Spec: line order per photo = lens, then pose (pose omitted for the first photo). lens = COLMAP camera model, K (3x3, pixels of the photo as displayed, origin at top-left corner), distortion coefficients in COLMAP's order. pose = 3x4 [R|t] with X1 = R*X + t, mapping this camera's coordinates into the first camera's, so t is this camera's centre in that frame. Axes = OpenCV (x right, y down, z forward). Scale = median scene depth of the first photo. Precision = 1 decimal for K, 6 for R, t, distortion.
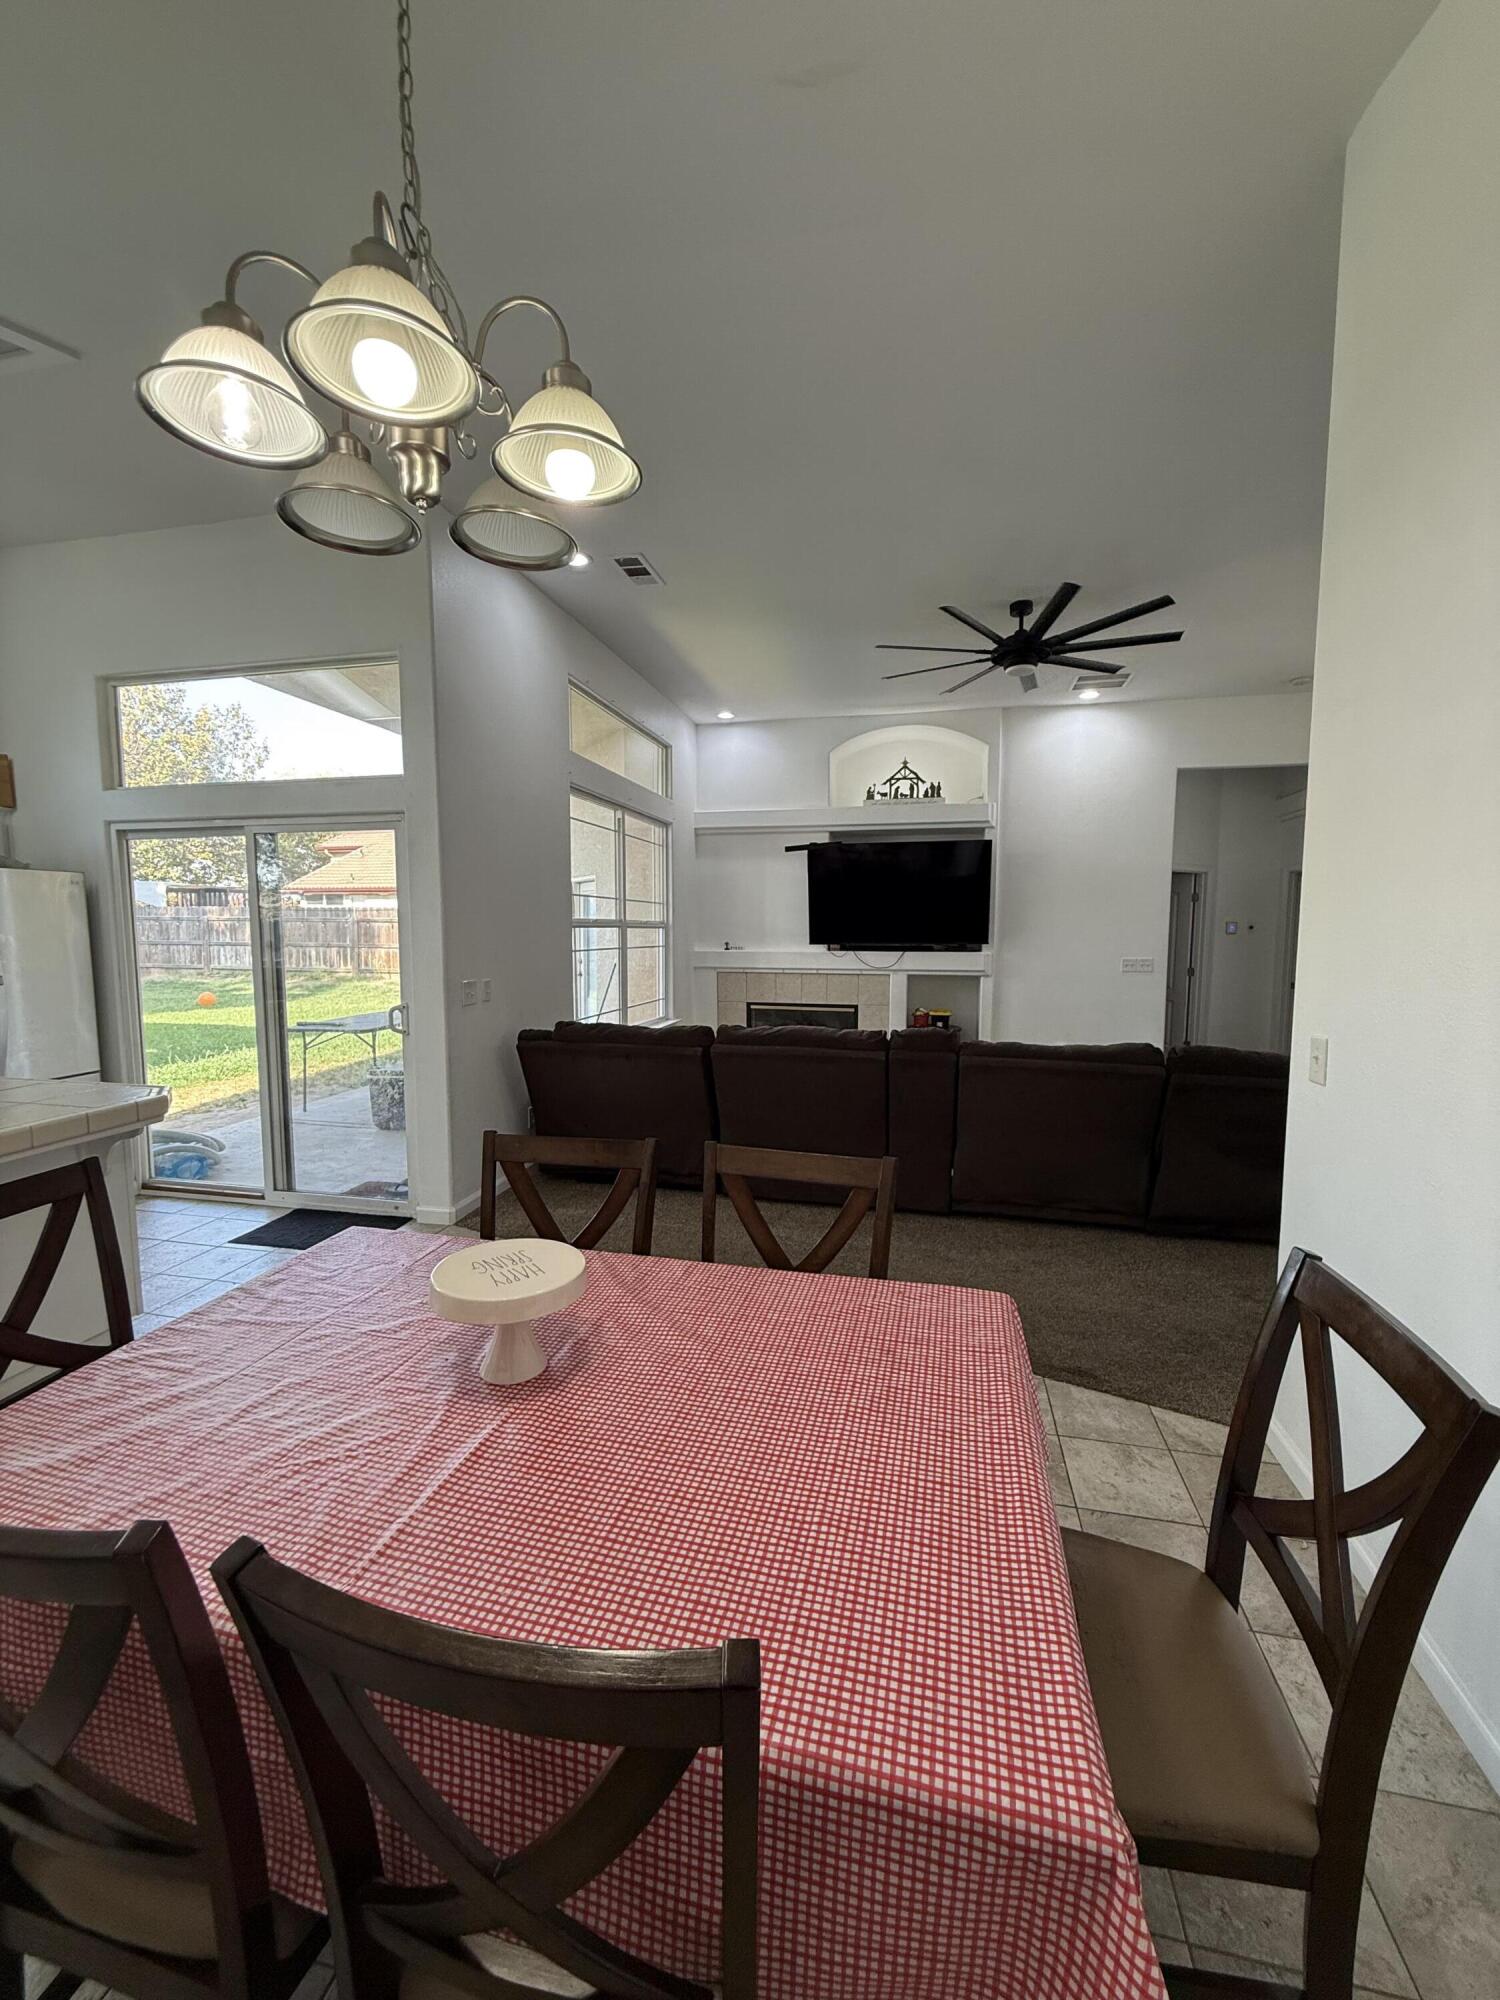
lens RADIAL K [[796.6, 0, 750.9], [0, 796.6, 997.1], [0, 0, 1]] dist [0.000253, 0.000141]
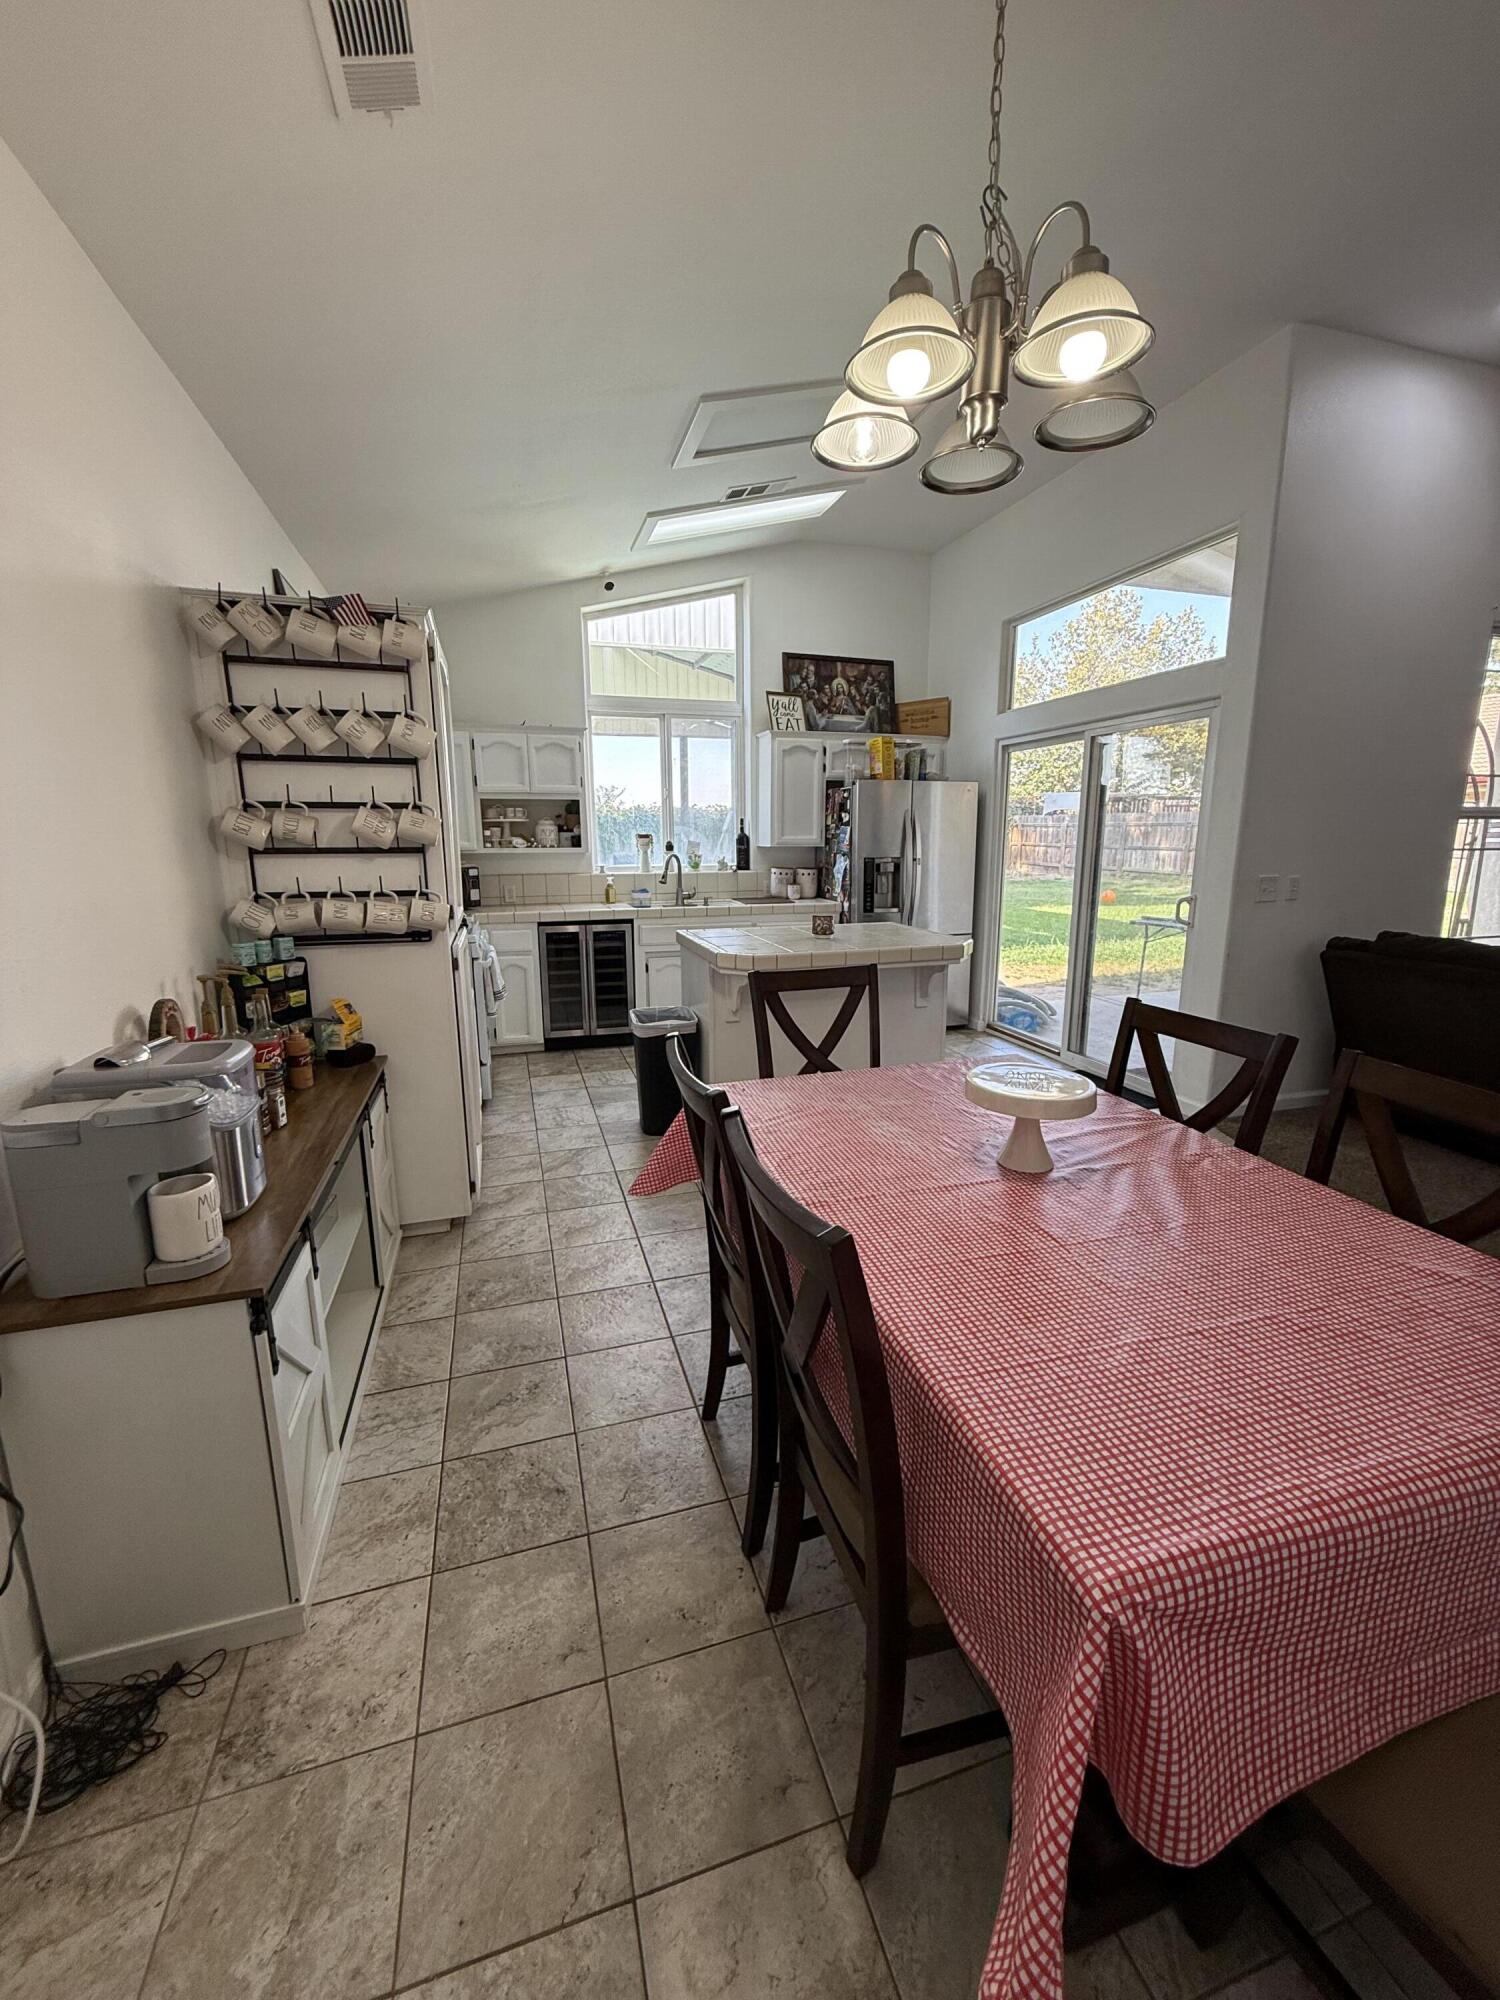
lens RADIAL K [[796.6, 0, 750.9], [0, 796.6, 997.1], [0, 0, 1]] dist [0.000253, 0.000141]
pose [[0.497178, 0.169903, -0.850851, 0.165490], [-0.072776, 0.985350, 0.154235, 0.020144], [0.864591, -0.014761, 0.502259, 0.011032]]
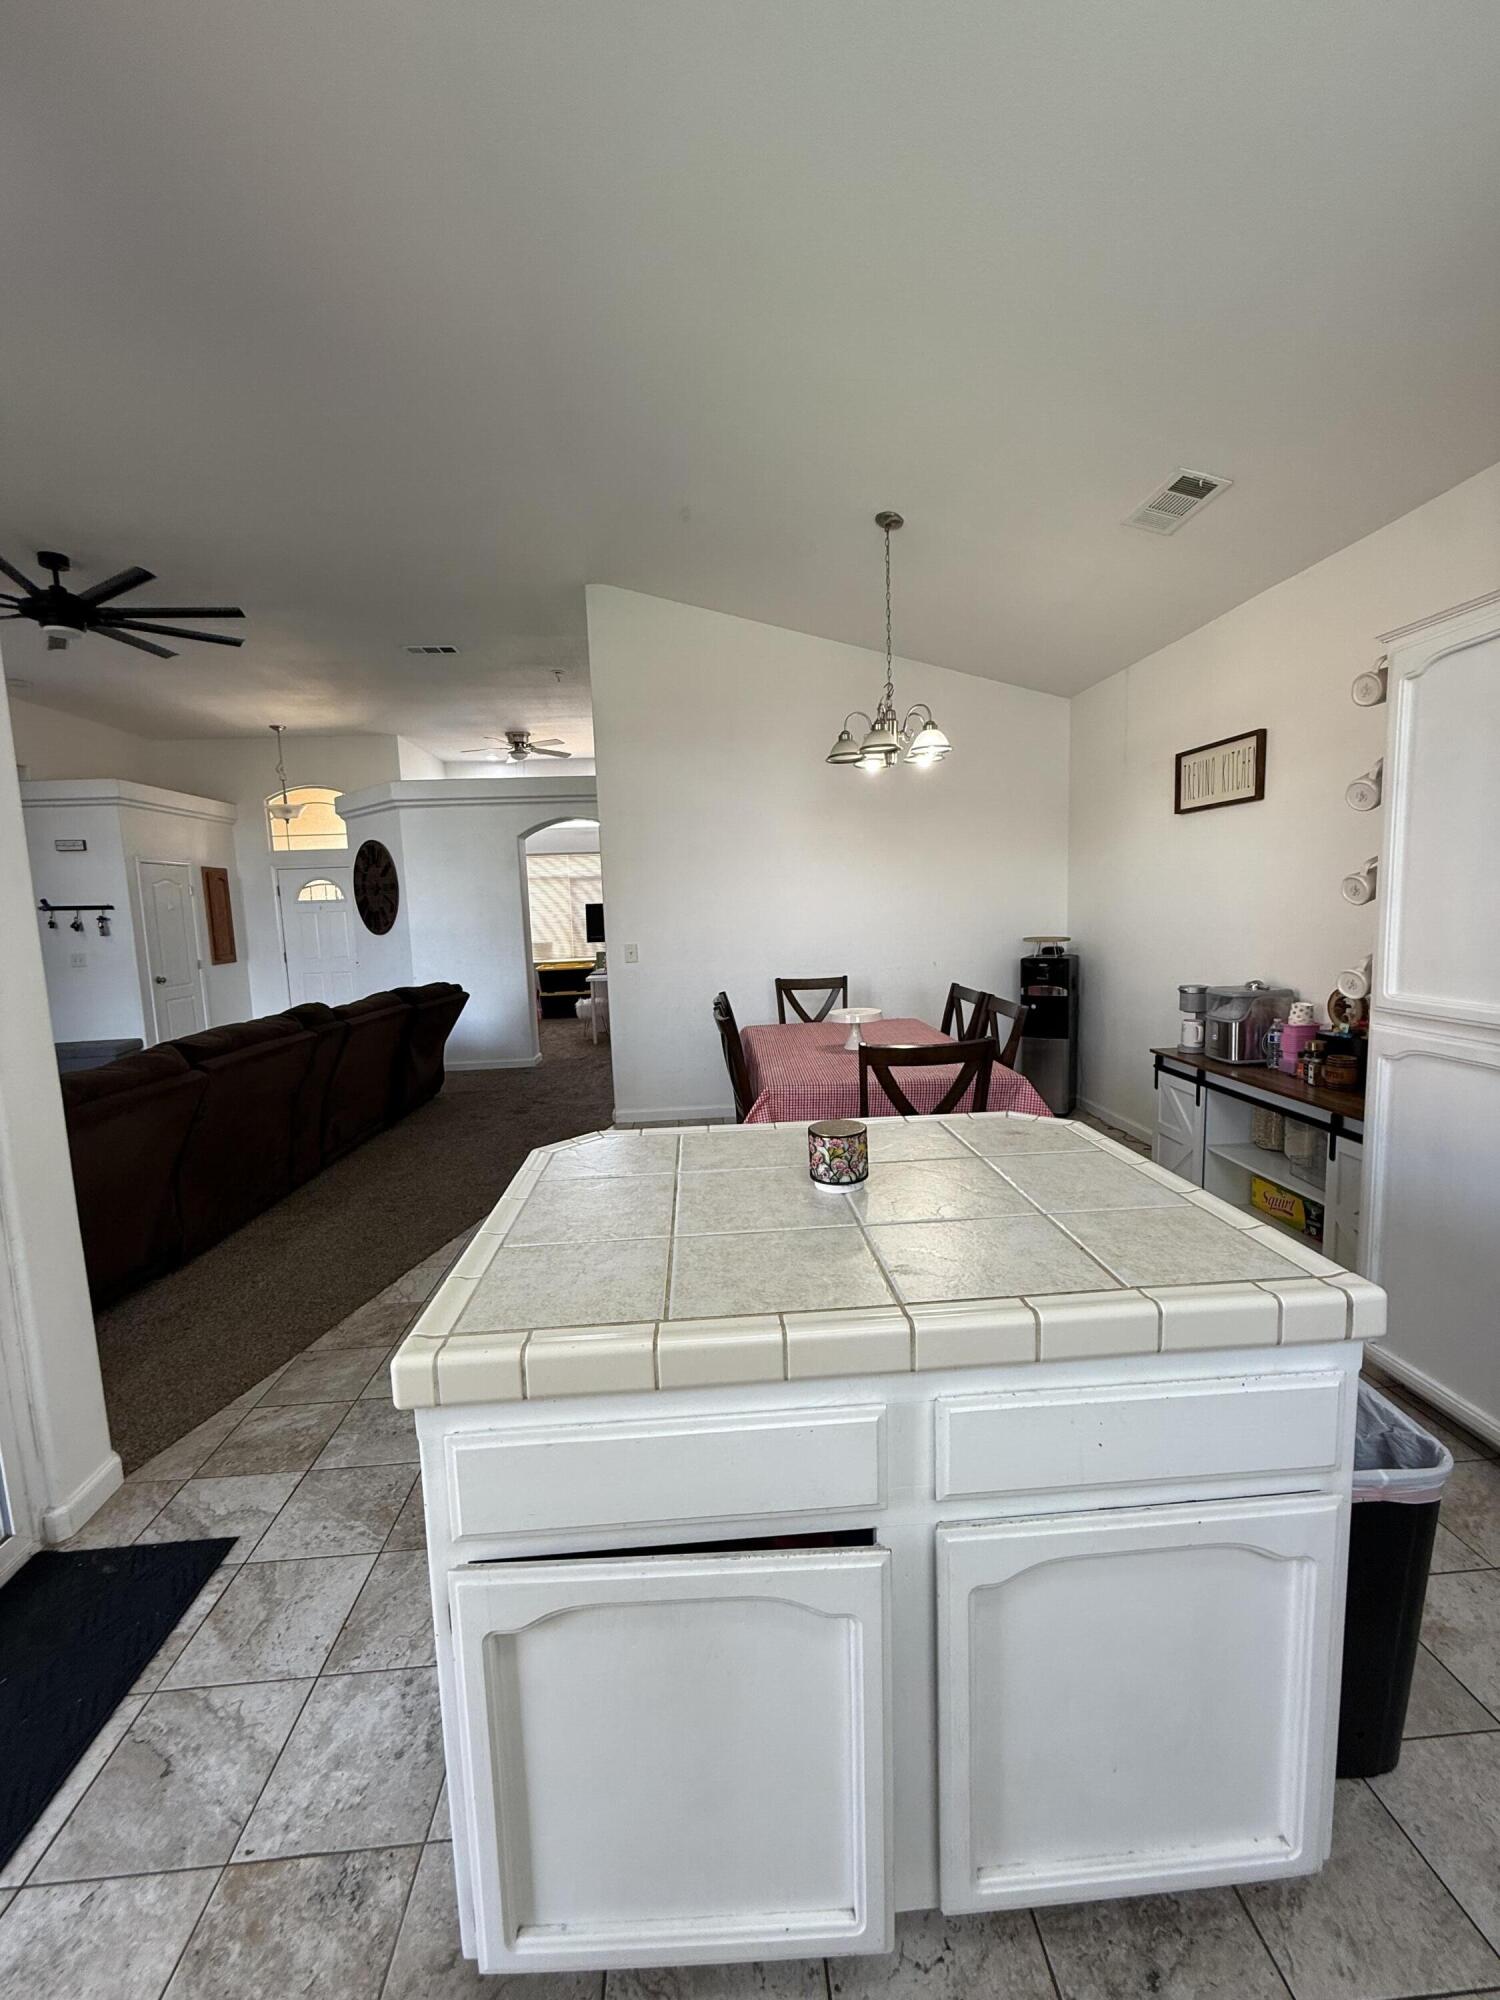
lens RADIAL K [[796.6, 0, 750.9], [0, 796.6, 997.1], [0, 0, 1]] dist [0.000253, 0.000141]
pose [[-0.283420, -0.105225, 0.953206, -0.950372], [0.121205, 0.982061, 0.144449, -0.052532], [-0.951306, 0.156473, -0.265582, 0.692425]]
